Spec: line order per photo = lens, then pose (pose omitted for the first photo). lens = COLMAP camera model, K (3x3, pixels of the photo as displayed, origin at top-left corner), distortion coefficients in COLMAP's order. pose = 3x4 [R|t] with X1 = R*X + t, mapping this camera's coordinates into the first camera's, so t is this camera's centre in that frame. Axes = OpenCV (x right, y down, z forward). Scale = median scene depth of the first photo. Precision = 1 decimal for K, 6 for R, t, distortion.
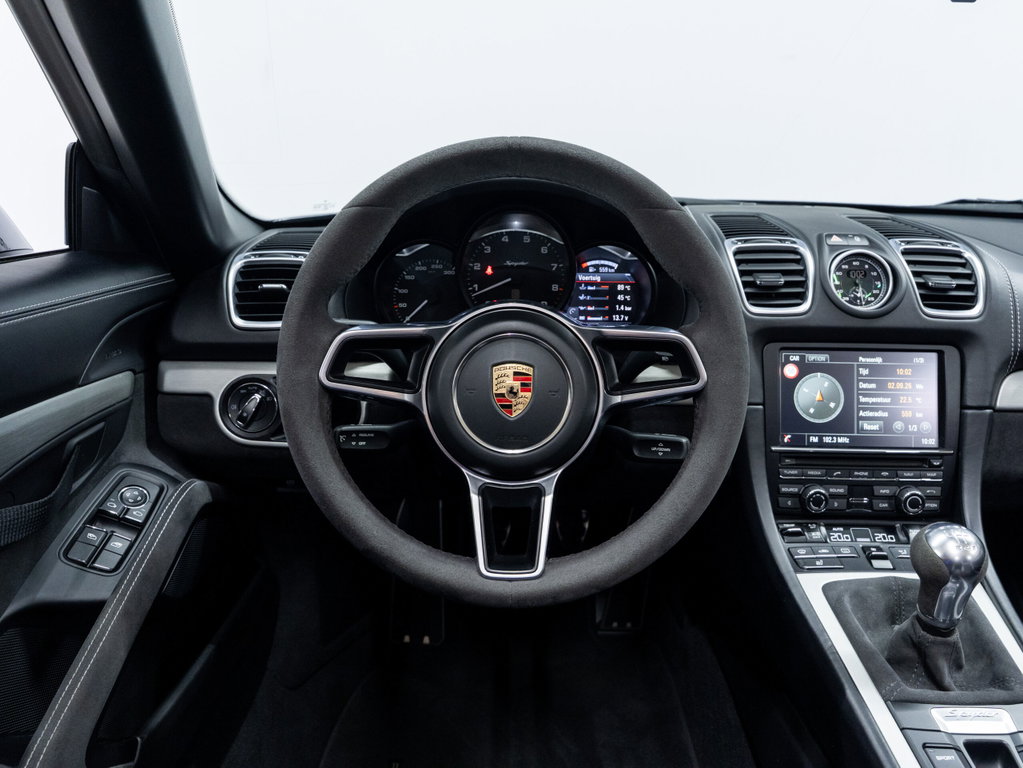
lens RADIAL K [[767.1, 0, 510.5], [0, 767.1, 385.9], [0, 0, 1]] dist [-0.019646, 0.008031]
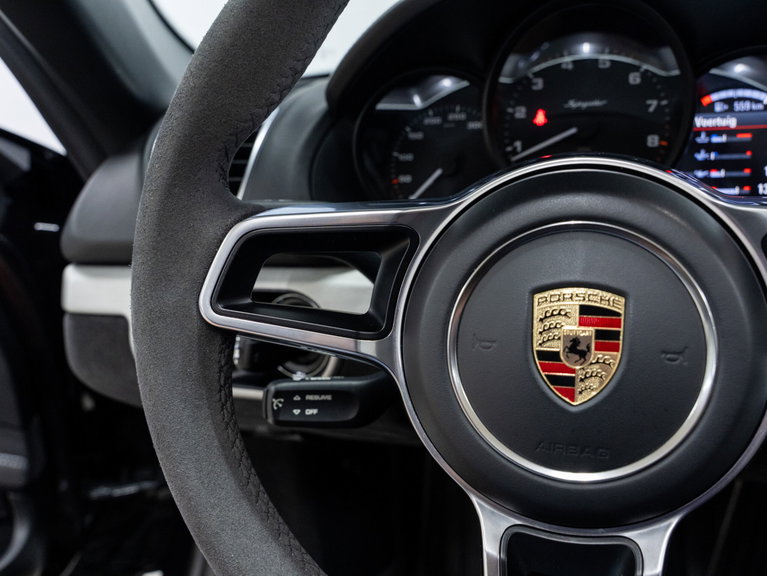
lens RADIAL K [[679.3, 0, 386.6], [0, 679.3, 322.3], [0, 0, 1]] dist [-0.043030, 0.029382]
pose [[0.964538, 0.021203, -0.263092, -0.000662], [0.000007, 0.996766, 0.080356, -0.033458], [0.263945, -0.077508, 0.961418, 0.482305]]
